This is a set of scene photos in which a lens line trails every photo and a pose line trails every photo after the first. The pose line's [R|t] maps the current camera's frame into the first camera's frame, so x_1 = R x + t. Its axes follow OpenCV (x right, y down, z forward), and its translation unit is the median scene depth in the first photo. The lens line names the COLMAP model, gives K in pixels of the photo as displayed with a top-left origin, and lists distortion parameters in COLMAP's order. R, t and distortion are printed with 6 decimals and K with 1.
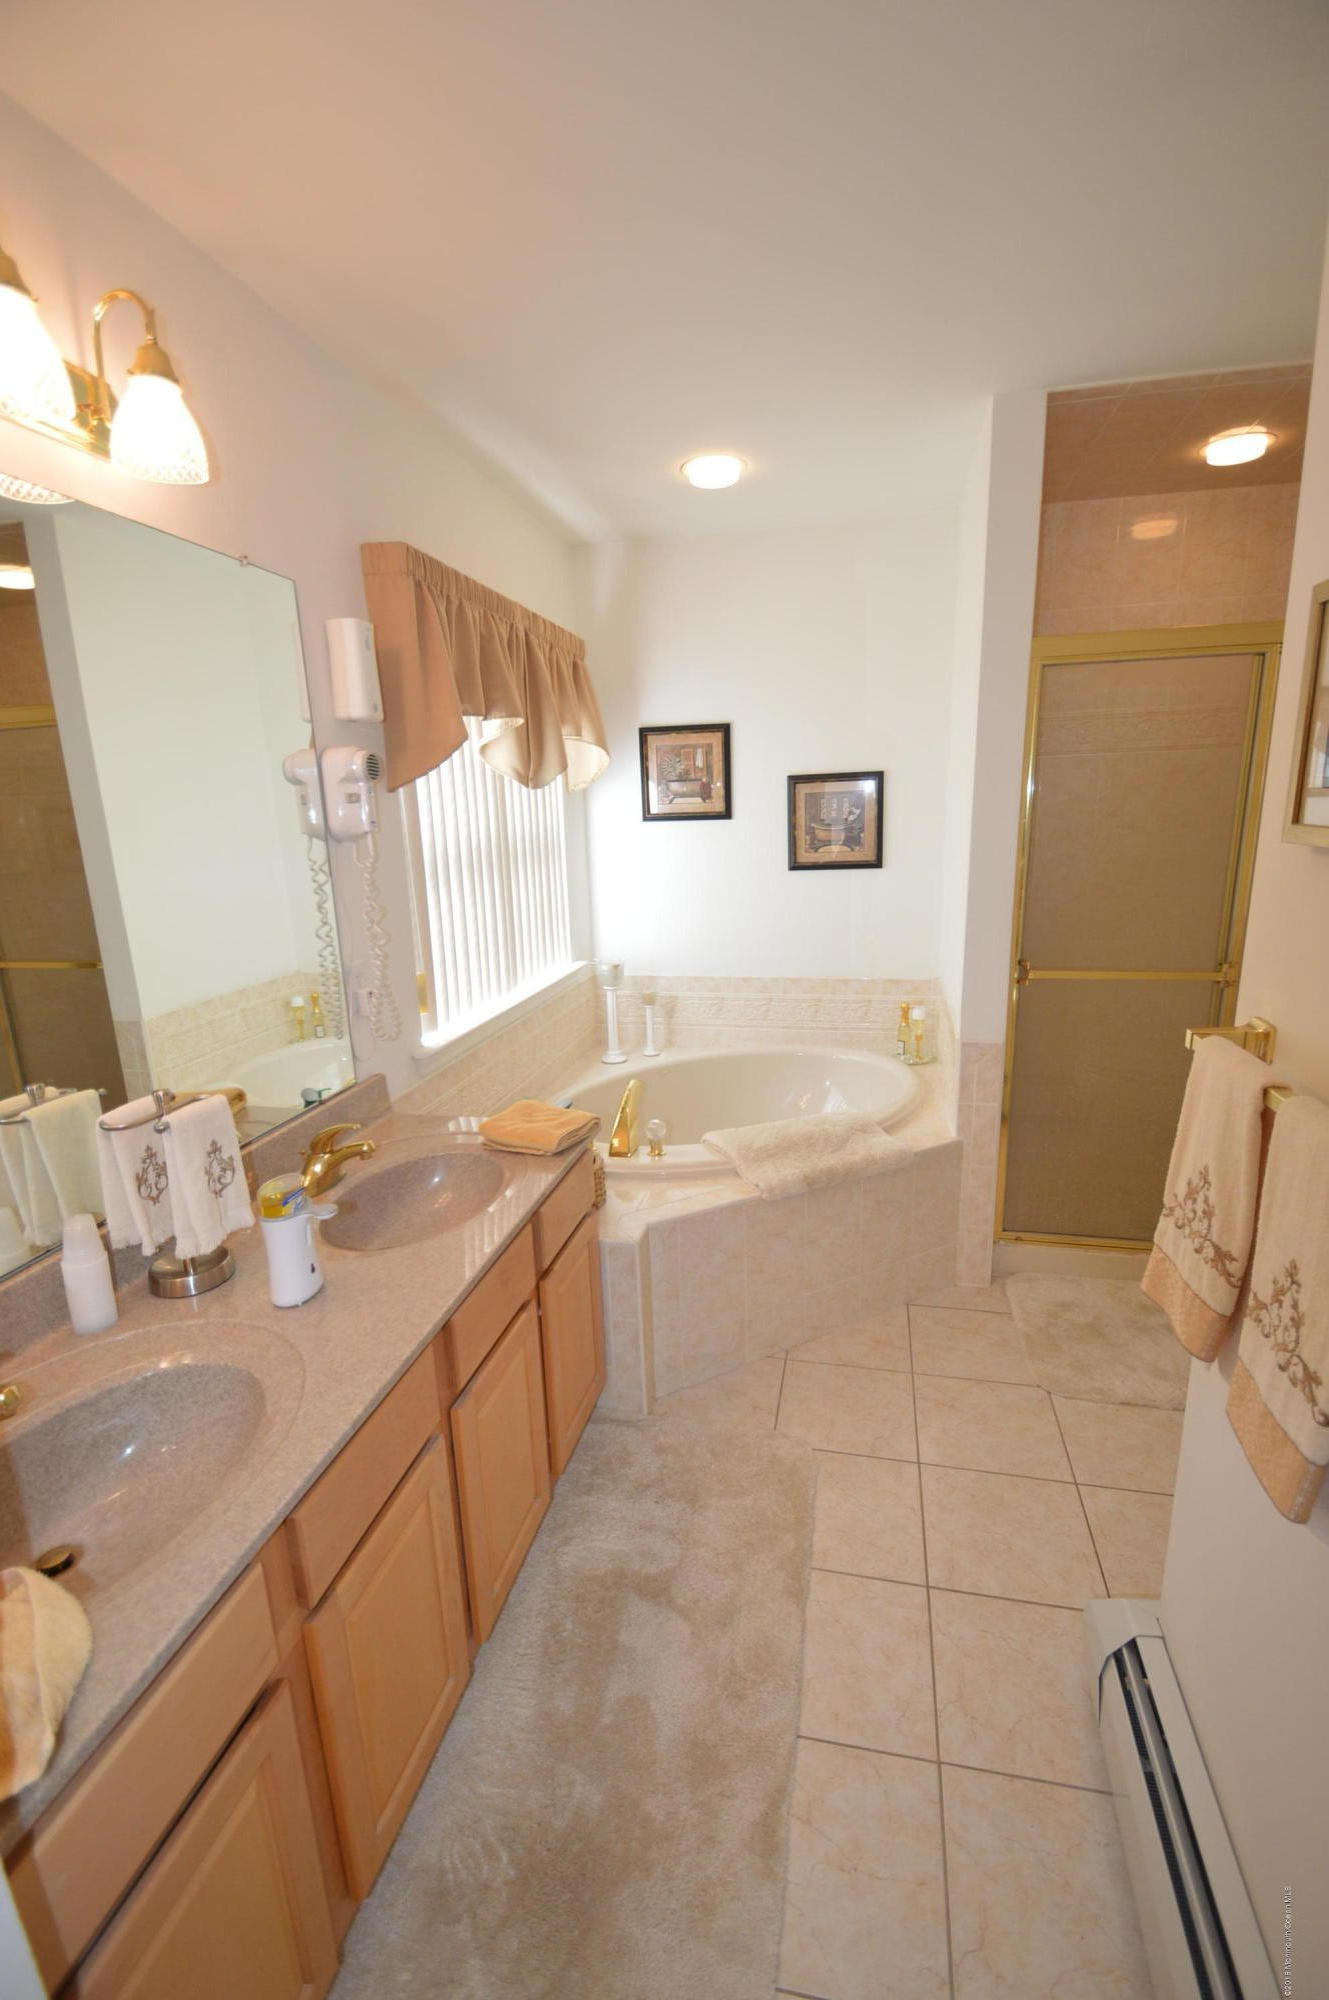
lens RADIAL K [[875.6, 0, 673.4], [0, 875.6, 1022.9], [0, 0, 1]] dist [0.014240, -0.018062]
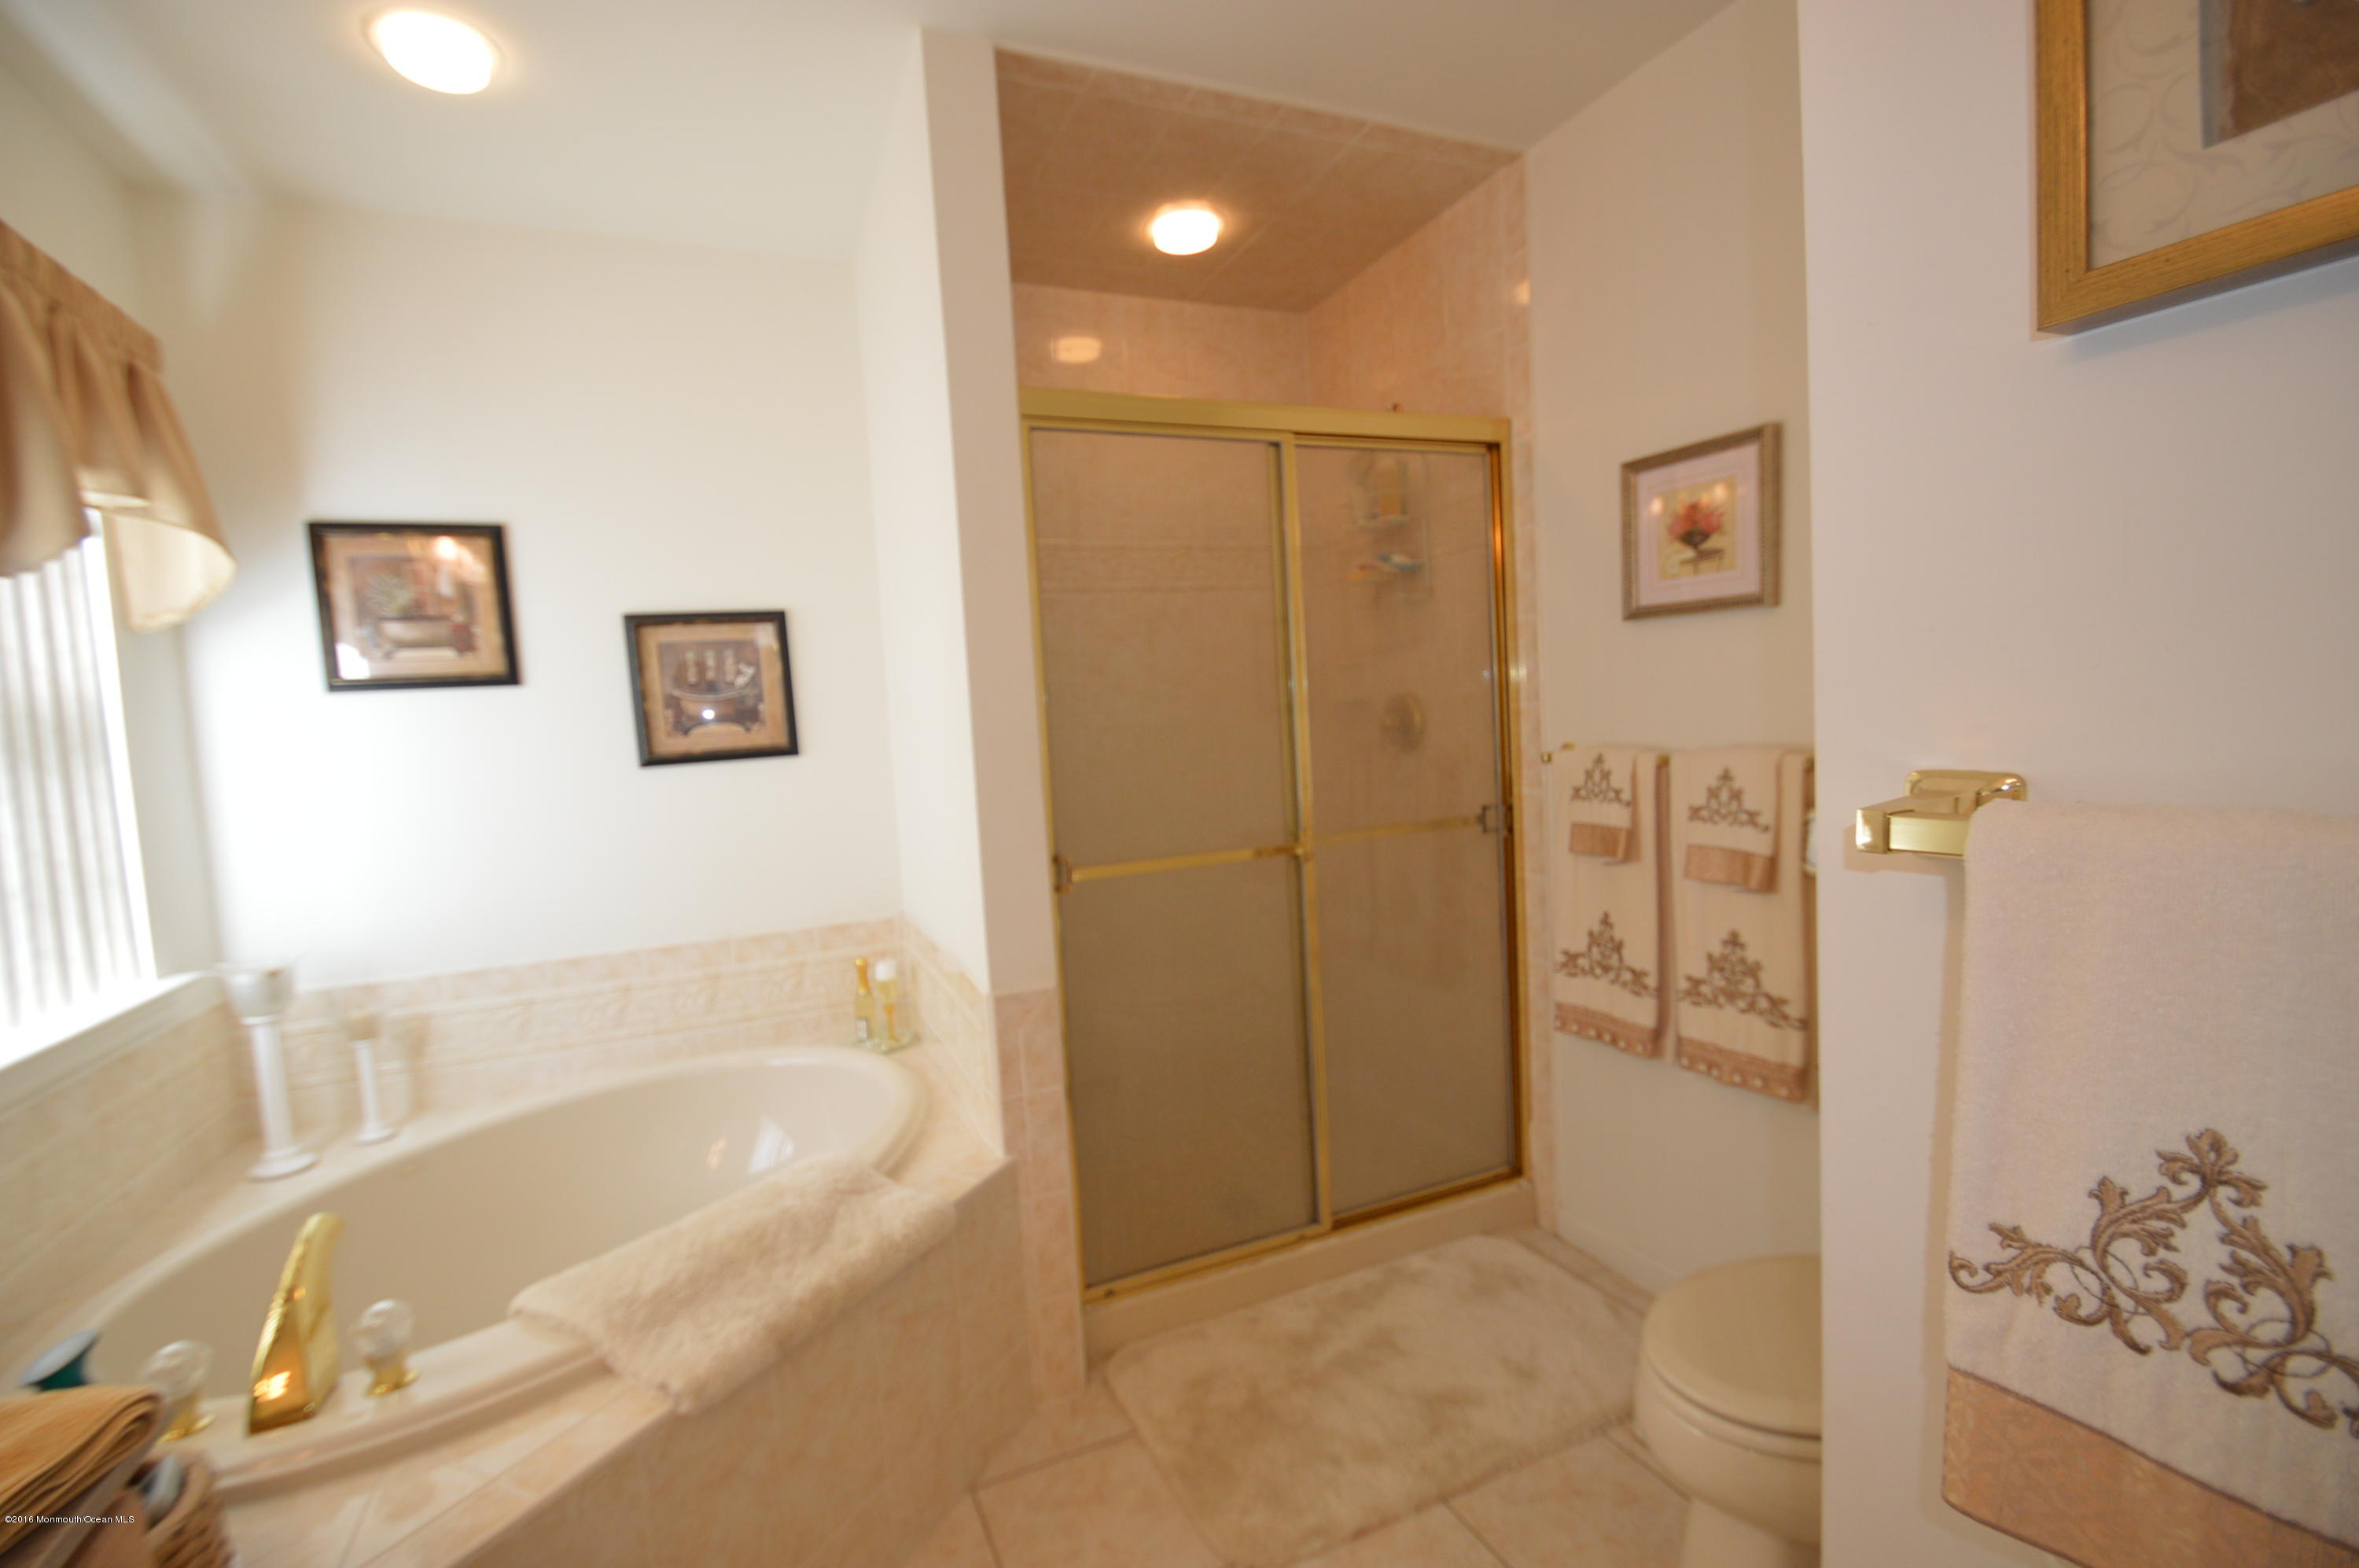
lens RADIAL K [[1032.8, 0, 1154.3], [0, 1032.8, 796.0], [0, 0, 1]] dist [0.014240, -0.018062]
pose [[0.814141, -0.062918, 0.577248, 0.008319], [0.172476, 0.975449, -0.136937, 0.002660], [-0.554460, 0.211047, 0.805005, 0.245952]]
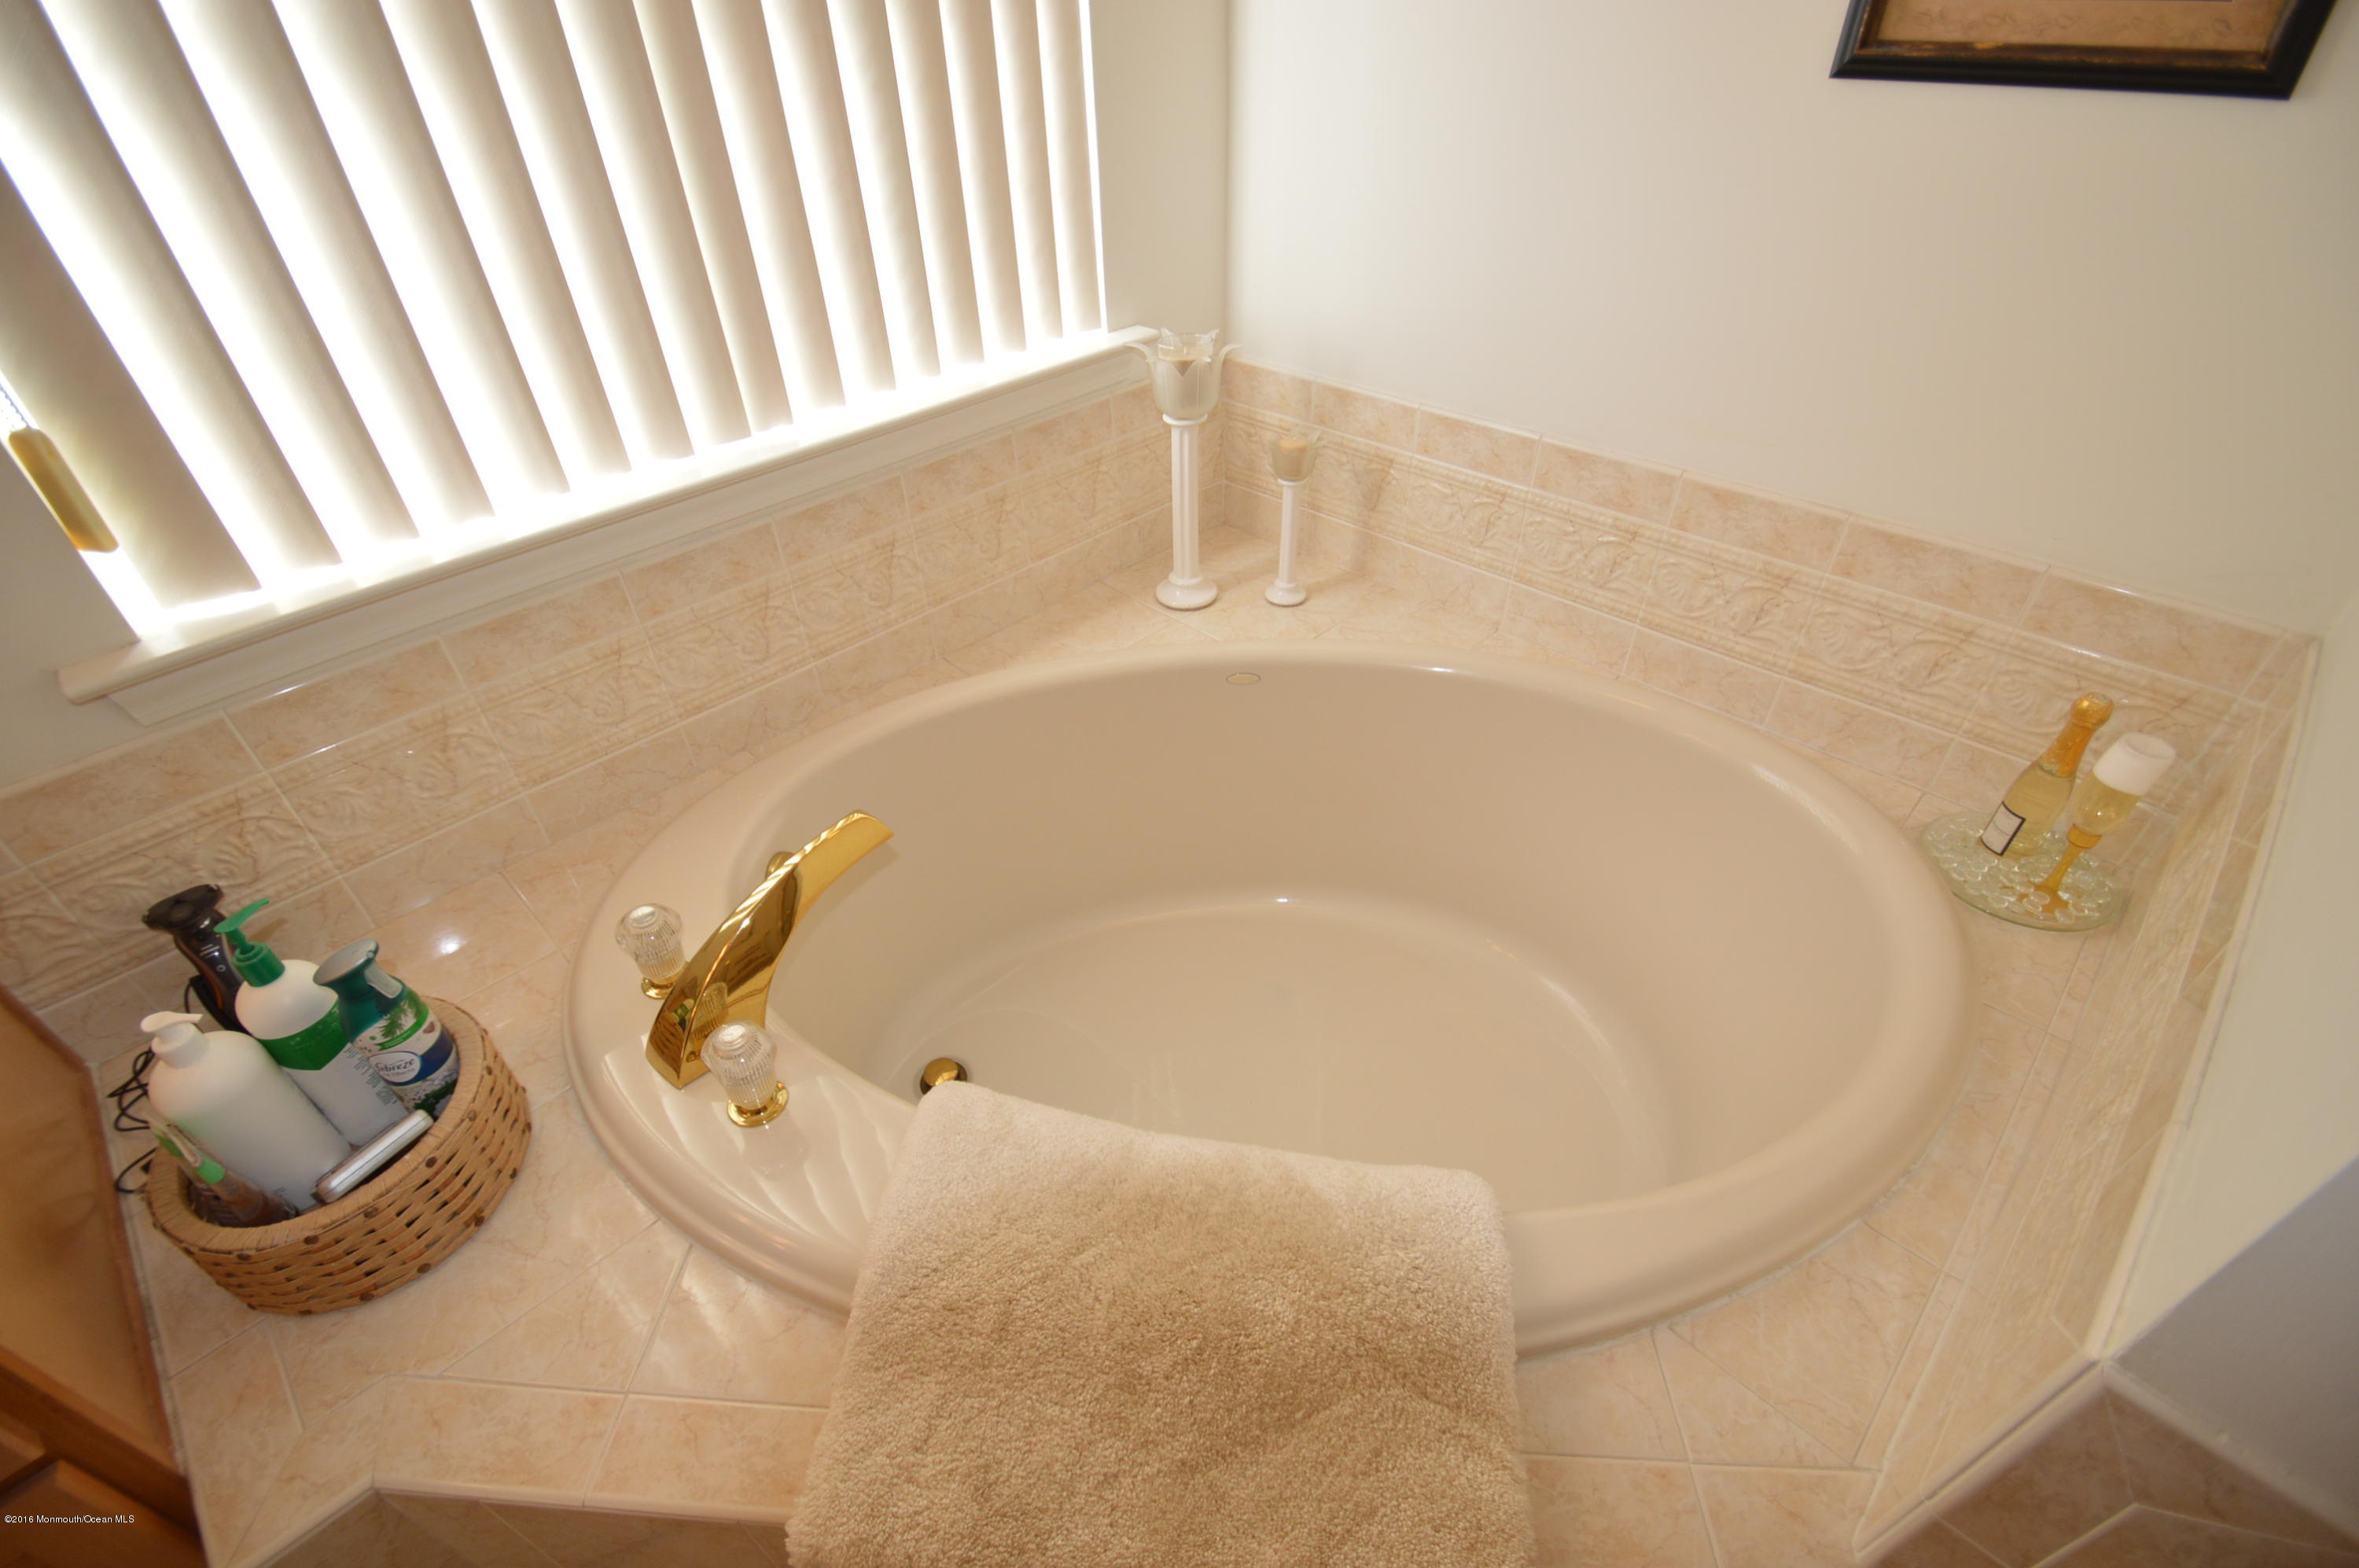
lens RADIAL K [[1036.0, 0, 1151.9], [0, 1036.0, 797.4], [0, 0, 1]] dist [0.004051, -0.011952]
pose [[0.843861, 0.340820, -0.414415, 0.165101], [-0.122415, 0.874274, 0.469744, -0.109581], [0.522410, -0.345669, 0.779487, 0.605267]]
